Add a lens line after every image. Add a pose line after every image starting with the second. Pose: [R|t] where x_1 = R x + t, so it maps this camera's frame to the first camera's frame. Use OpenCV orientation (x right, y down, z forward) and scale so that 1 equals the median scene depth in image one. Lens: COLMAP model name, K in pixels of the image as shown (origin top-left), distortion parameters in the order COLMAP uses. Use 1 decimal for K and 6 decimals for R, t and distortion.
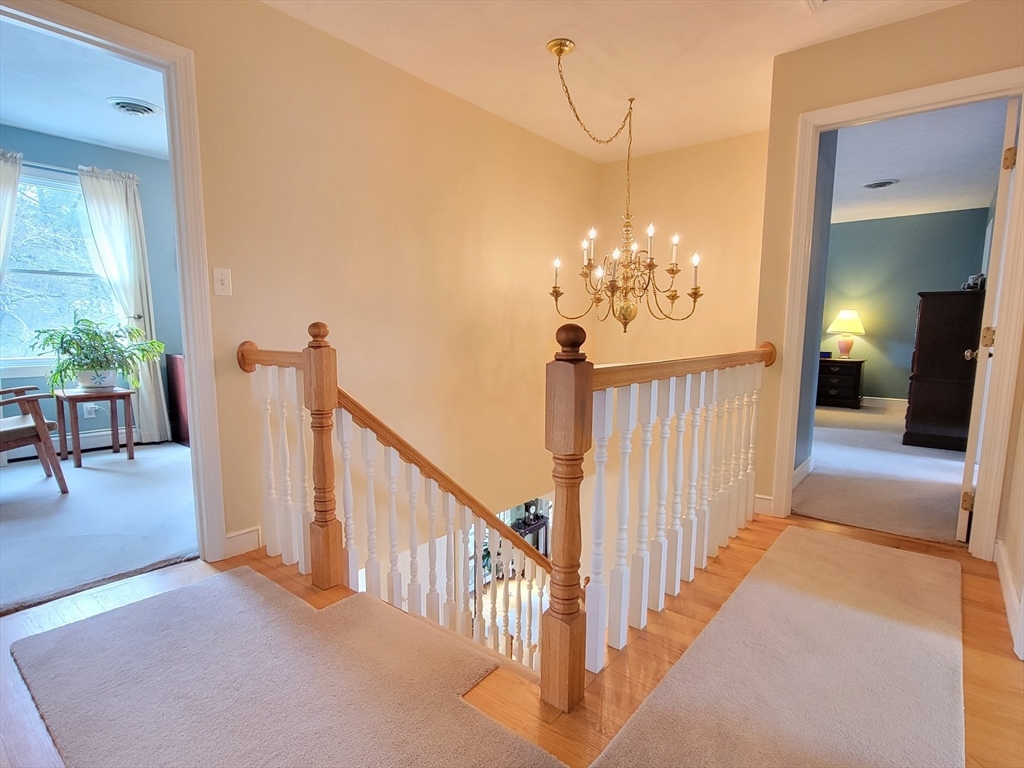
lens RADIAL K [[537.9, 0, 512.0], [0, 537.9, 384.0], [0, 0, 1]] dist [0.000644, -0.000023]
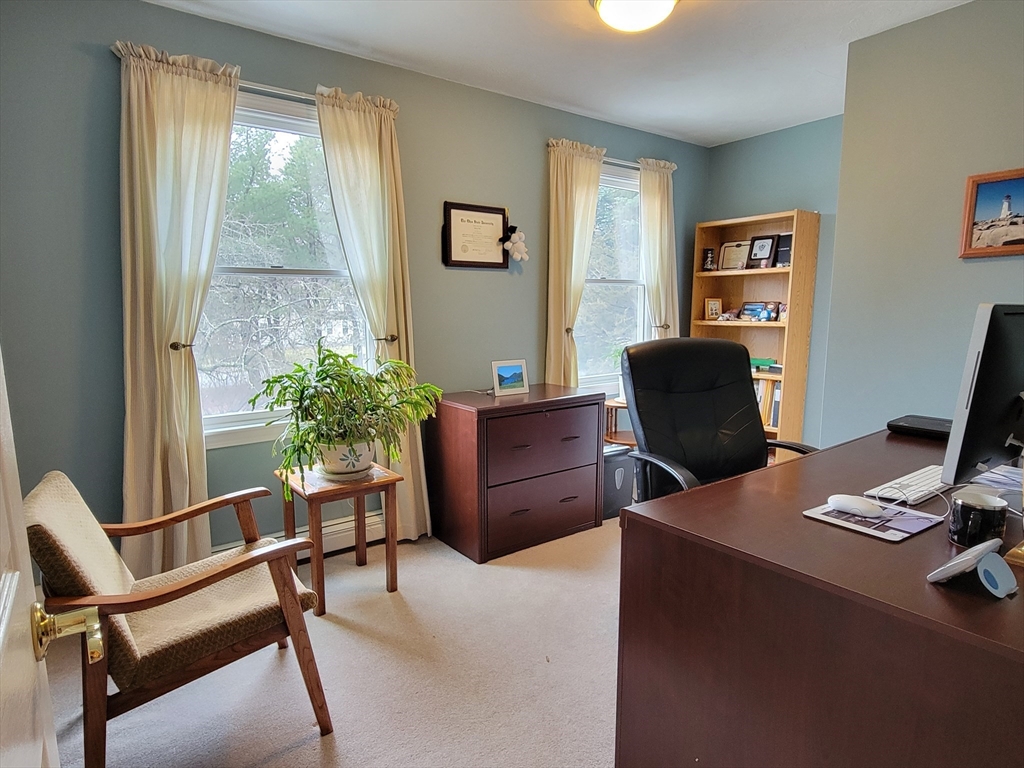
lens RADIAL K [[586.3, 0, 514.6], [0, 586.3, 389.9], [0, 0, 1]] dist [-0.000247, -0.000147]
pose [[0.967190, 0.028252, -0.252479, -0.434935], [-0.018661, 0.999013, 0.040300, -0.107223], [0.253368, -0.034266, 0.966763, 0.433481]]
